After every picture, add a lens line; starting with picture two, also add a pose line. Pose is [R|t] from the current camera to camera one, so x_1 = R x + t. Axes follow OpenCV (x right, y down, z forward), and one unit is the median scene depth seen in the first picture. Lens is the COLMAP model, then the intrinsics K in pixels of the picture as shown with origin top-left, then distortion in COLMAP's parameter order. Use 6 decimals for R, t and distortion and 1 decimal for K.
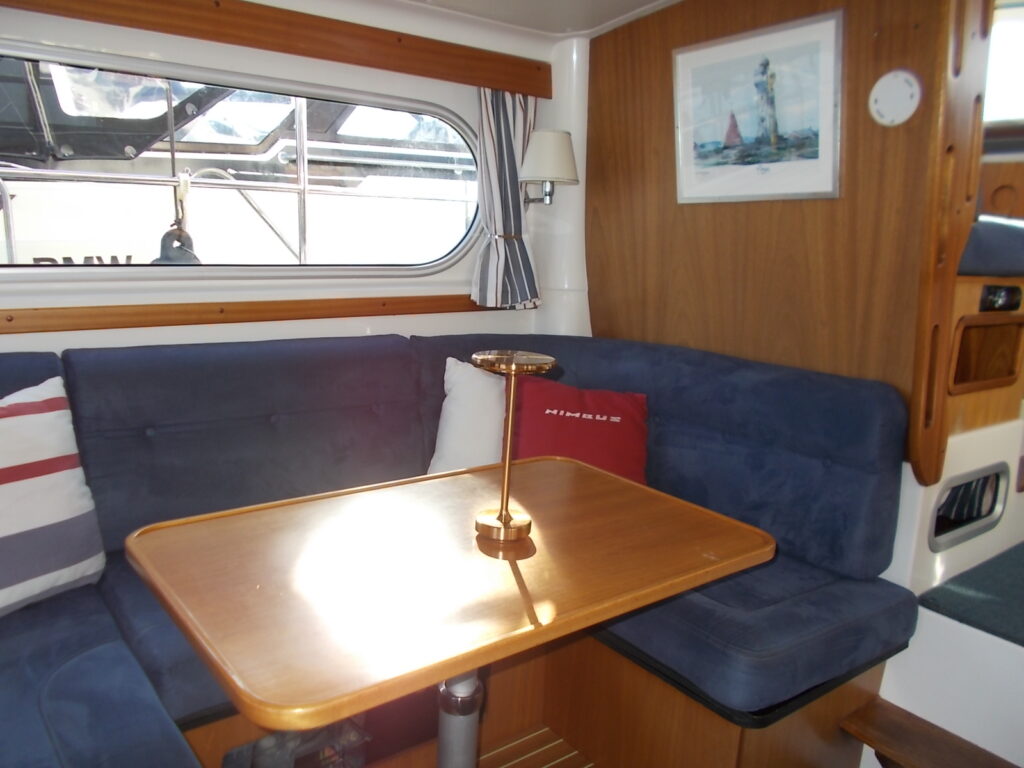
lens RADIAL K [[768.0, 0, 504.1], [0, 768.0, 390.4], [0, 0, 1]] dist [0.005303, -0.003497]
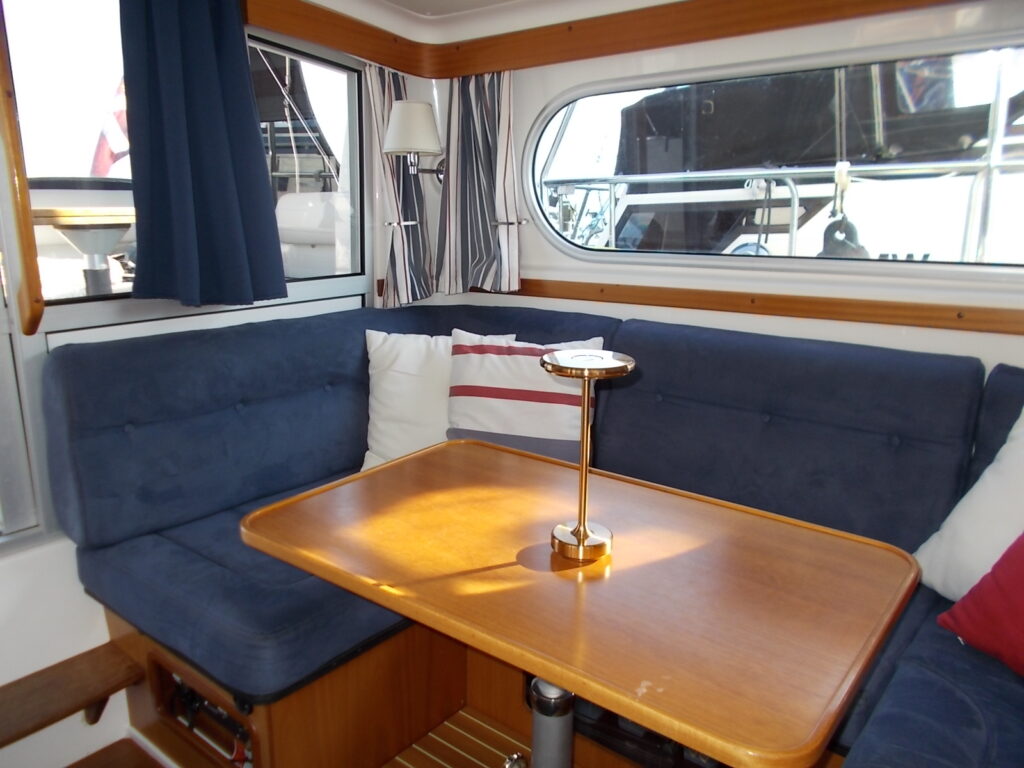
lens RADIAL K [[768.0, 0, 508.4], [0, 768.0, 393.3], [0, 0, 1]] dist [0.005303, -0.003497]
pose [[0.245027, 0.189820, -0.950752, 0.458254], [-0.187938, 0.971345, 0.145496, -0.063364], [0.951126, 0.143032, 0.273680, 0.366744]]
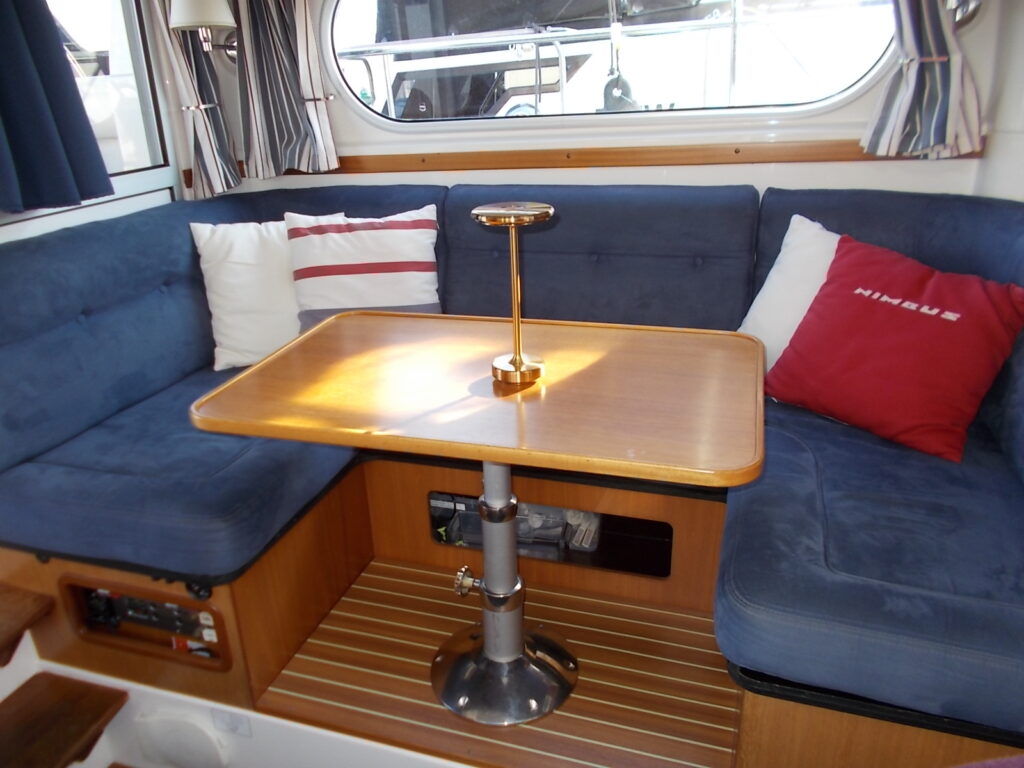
lens RADIAL K [[768.0, 0, 512.1], [0, 768.0, 383.2], [0, 0, 1]] dist [0.005303, -0.003497]
pose [[0.561808, 0.248067, -0.789199, 0.480724], [-0.093304, 0.966896, 0.237501, -0.034282], [0.821989, -0.059794, 0.566356, 0.218525]]
